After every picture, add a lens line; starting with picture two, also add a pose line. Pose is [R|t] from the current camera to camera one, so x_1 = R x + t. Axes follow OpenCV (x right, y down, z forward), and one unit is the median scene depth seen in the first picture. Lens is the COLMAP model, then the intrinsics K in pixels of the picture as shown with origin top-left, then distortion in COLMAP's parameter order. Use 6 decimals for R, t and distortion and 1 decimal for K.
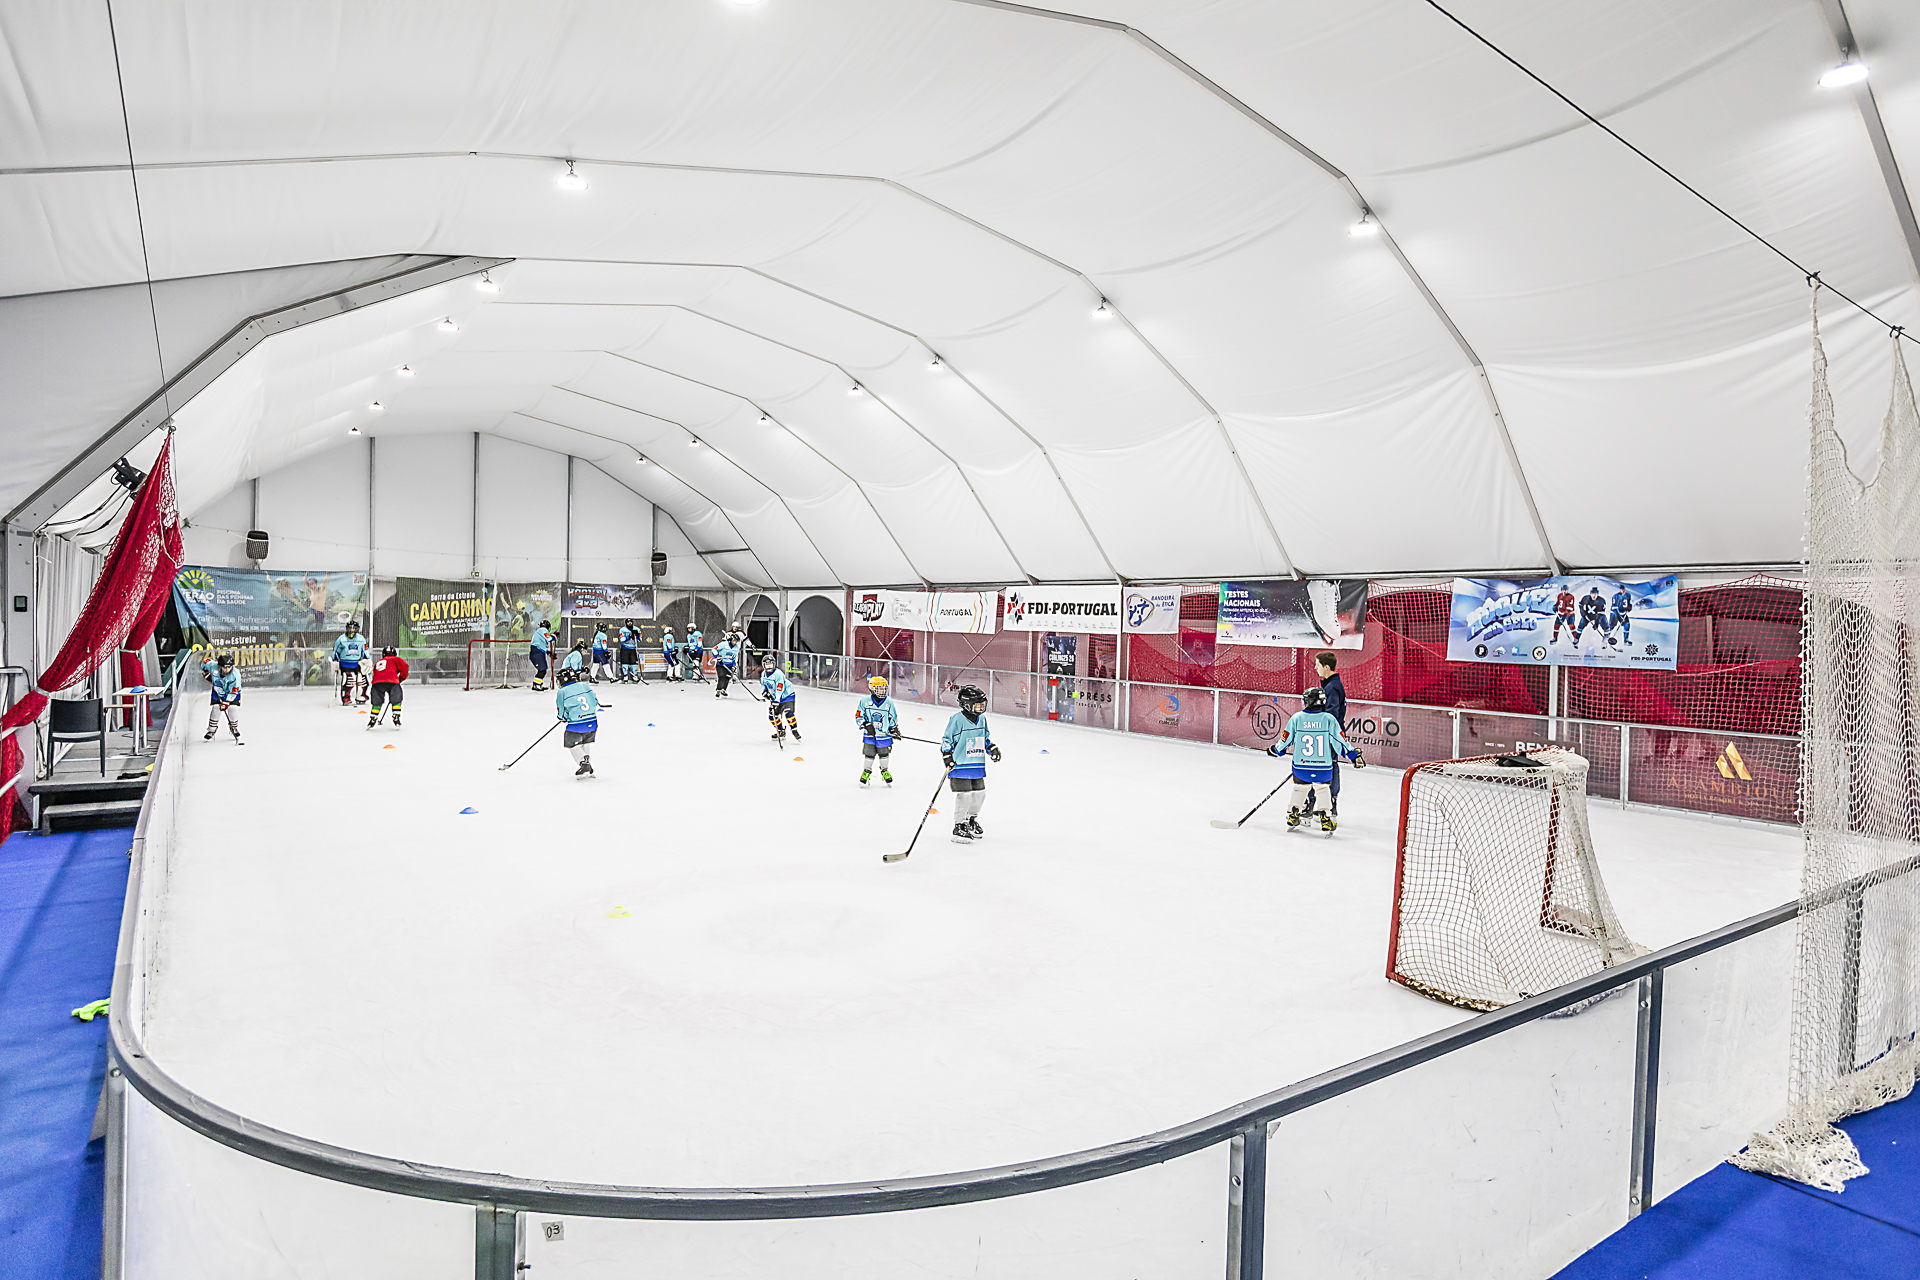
lens RADIAL K [[1070.4, 0, 960.0], [0, 1070.4, 640.0], [0, 0, 1]] dist [-0.001621, -0.000772]
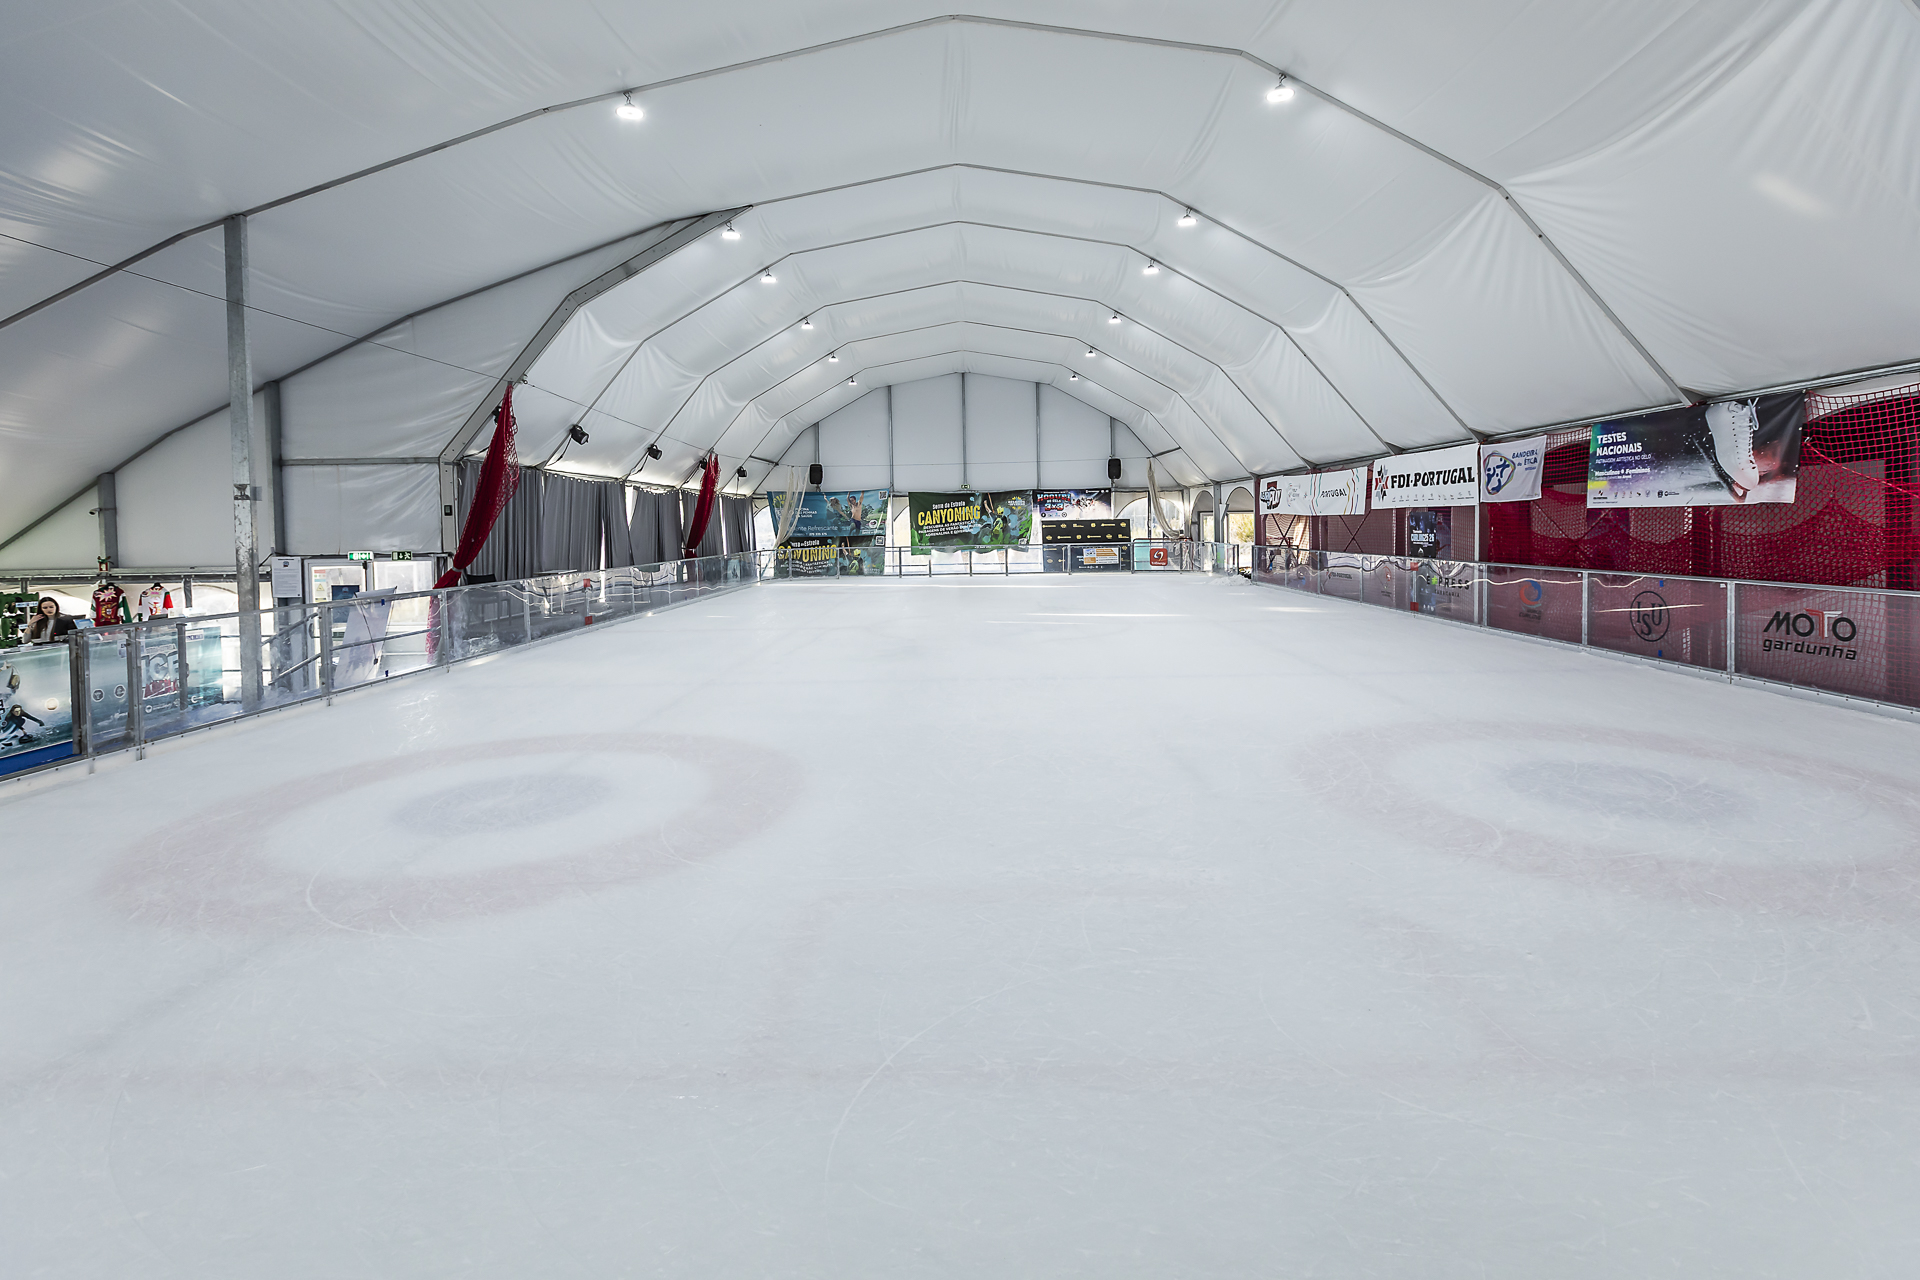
lens RADIAL K [[894.5, 0, 963.2], [0, 894.5, 553.9], [0, 0, 1]] dist [-0.000408, -0.000130]
pose [[0.799494, -0.016609, -0.600445, 0.245679], [0.021292, 0.999773, 0.000696, 0.023021], [0.600297, -0.013341, 0.799666, 0.234336]]
